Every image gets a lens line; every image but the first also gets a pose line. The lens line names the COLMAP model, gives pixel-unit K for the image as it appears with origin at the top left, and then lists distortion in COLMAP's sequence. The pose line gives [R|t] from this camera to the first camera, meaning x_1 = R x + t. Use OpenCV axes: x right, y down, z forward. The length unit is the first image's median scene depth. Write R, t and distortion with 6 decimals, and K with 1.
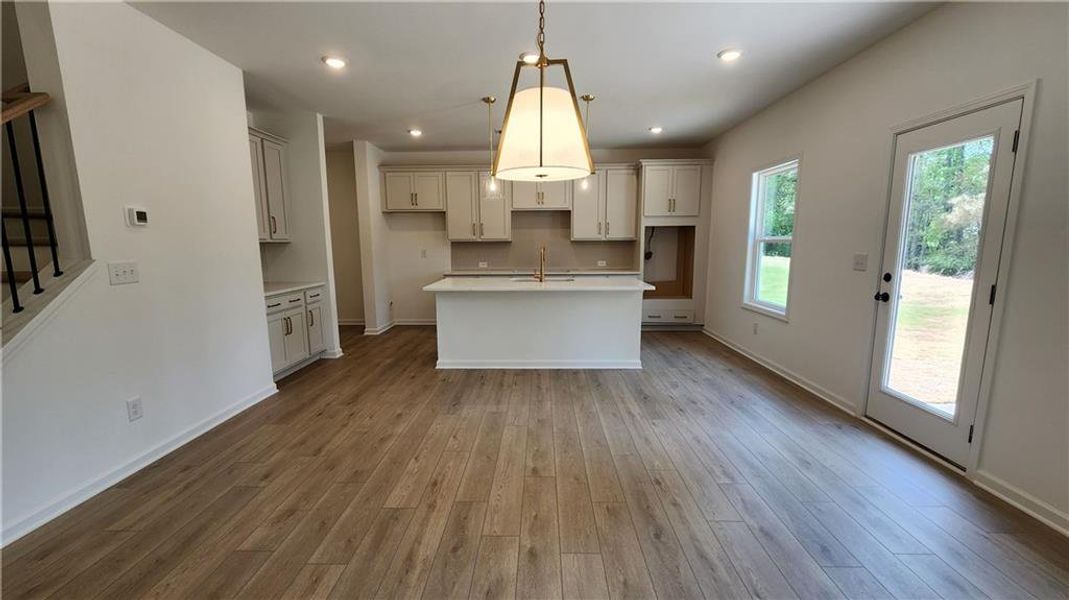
lens RADIAL K [[434.8, 0, 533.7], [0, 434.8, 306.0], [0, 0, 1]] dist [0.007759, -0.000174]
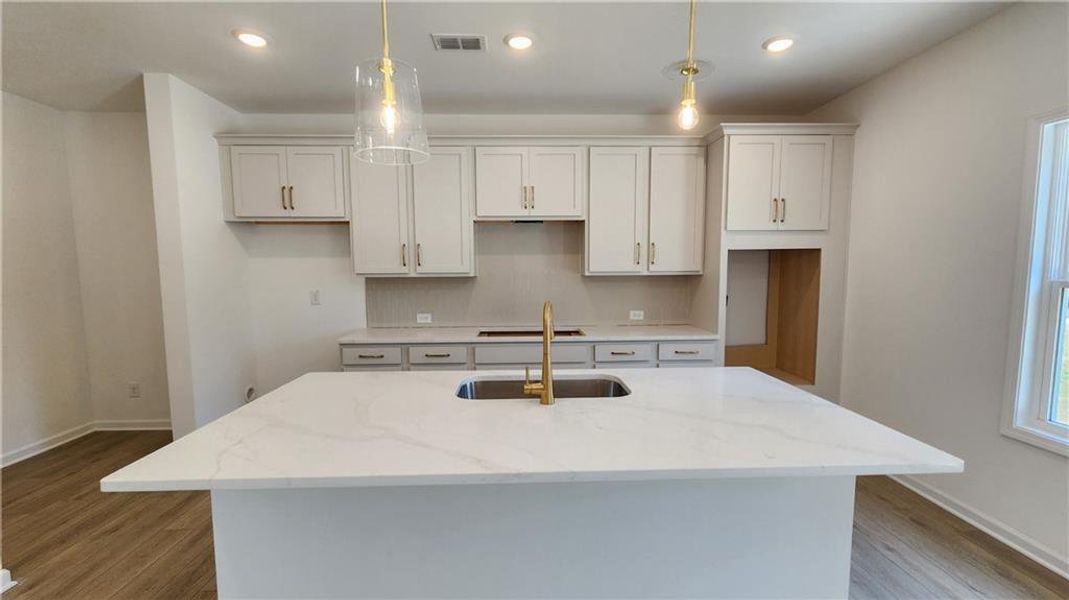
lens RADIAL K [[426.9, 0, 546.6], [0, 426.9, 303.0], [0, 0, 1]] dist [0.002055, 0.000107]
pose [[0.996436, -0.007202, 0.084040, -0.007477], [0.012295, 0.998108, -0.060251, -0.085707], [-0.083447, 0.061070, 0.994639, 0.480636]]
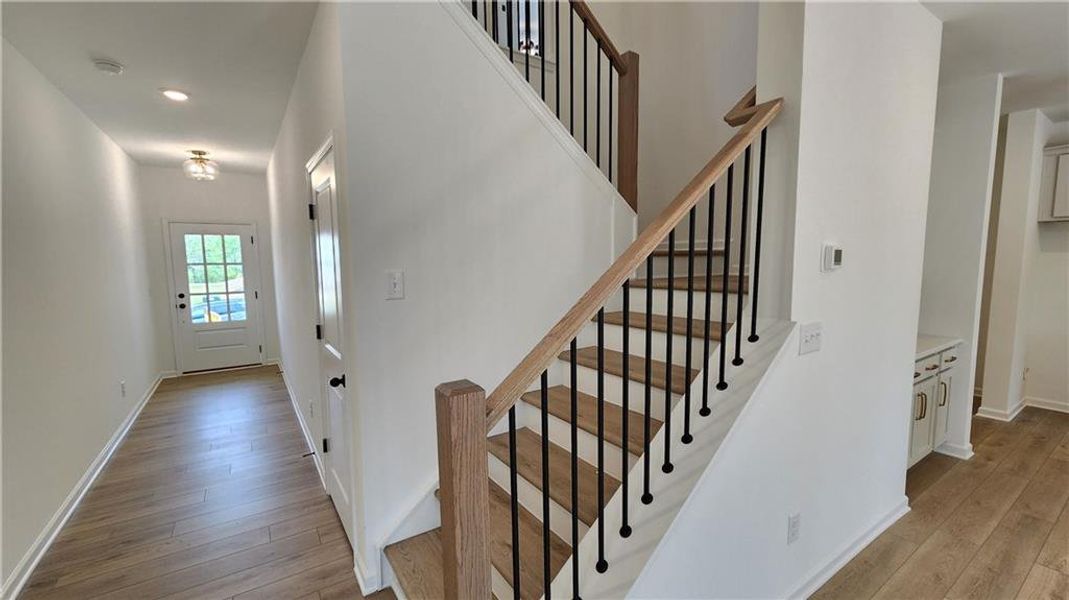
lens RADIAL K [[422.3, 0, 534.5], [0, 422.3, 300.0], [0, 0, 1]] dist [-0.002548, -0.000266]
pose [[0.564918, 0.083107, -0.820951, -0.249206], [-0.114171, 0.993218, 0.021982, -0.039295], [0.817210, 0.081311, 0.570575, 0.097027]]
